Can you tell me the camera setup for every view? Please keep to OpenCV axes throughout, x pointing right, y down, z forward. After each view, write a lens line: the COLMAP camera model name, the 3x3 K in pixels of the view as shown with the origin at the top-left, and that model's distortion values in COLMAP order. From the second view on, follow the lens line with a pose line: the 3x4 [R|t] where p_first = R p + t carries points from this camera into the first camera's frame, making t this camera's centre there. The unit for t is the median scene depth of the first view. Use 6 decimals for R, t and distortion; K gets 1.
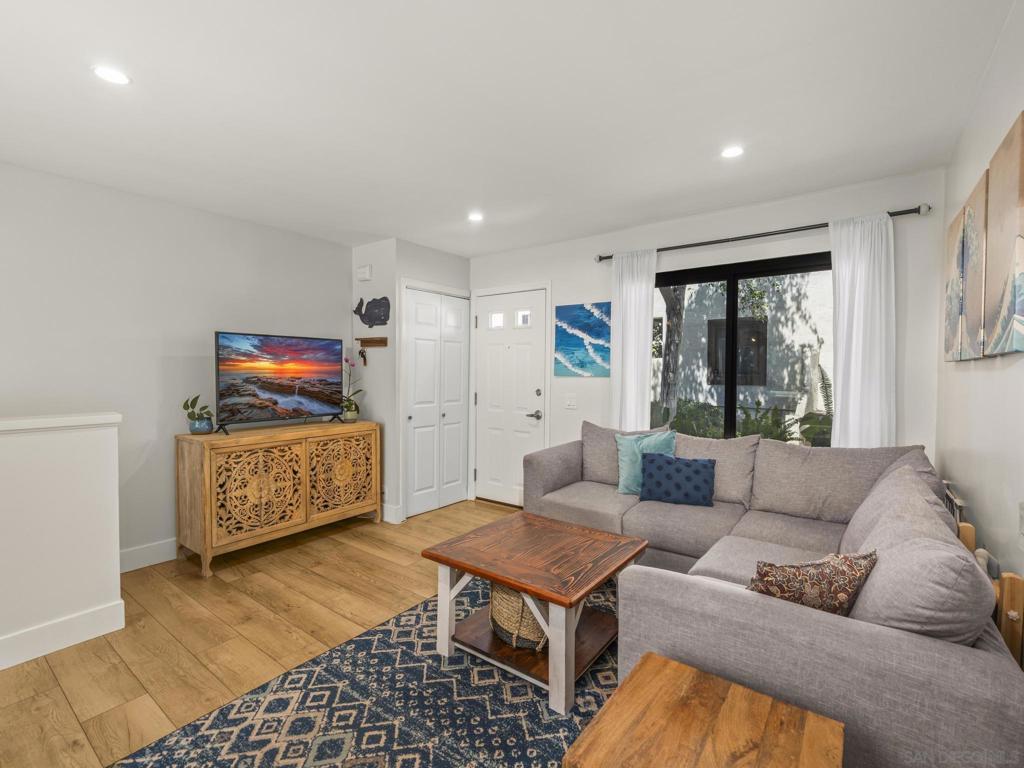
lens RADIAL K [[461.6, 0, 513.7], [0, 461.6, 380.2], [0, 0, 1]] dist [-0.003884, -0.000029]
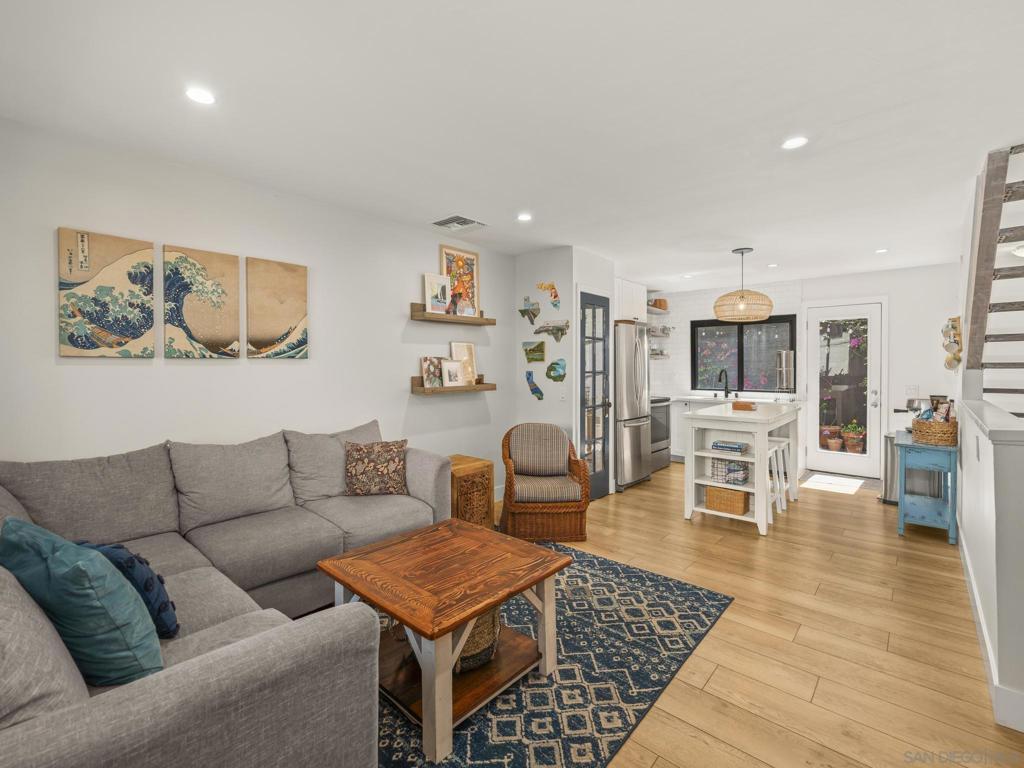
lens RADIAL K [[461.6, 0, 512.5], [0, 461.6, 376.2], [0, 0, 1]] dist [-0.003884, -0.000029]
pose [[-0.996285, -0.005359, 0.085951, -0.168990], [-0.001931, 0.999201, 0.039920, -0.043205], [-0.086097, 0.039606, -0.995499, 2.089546]]
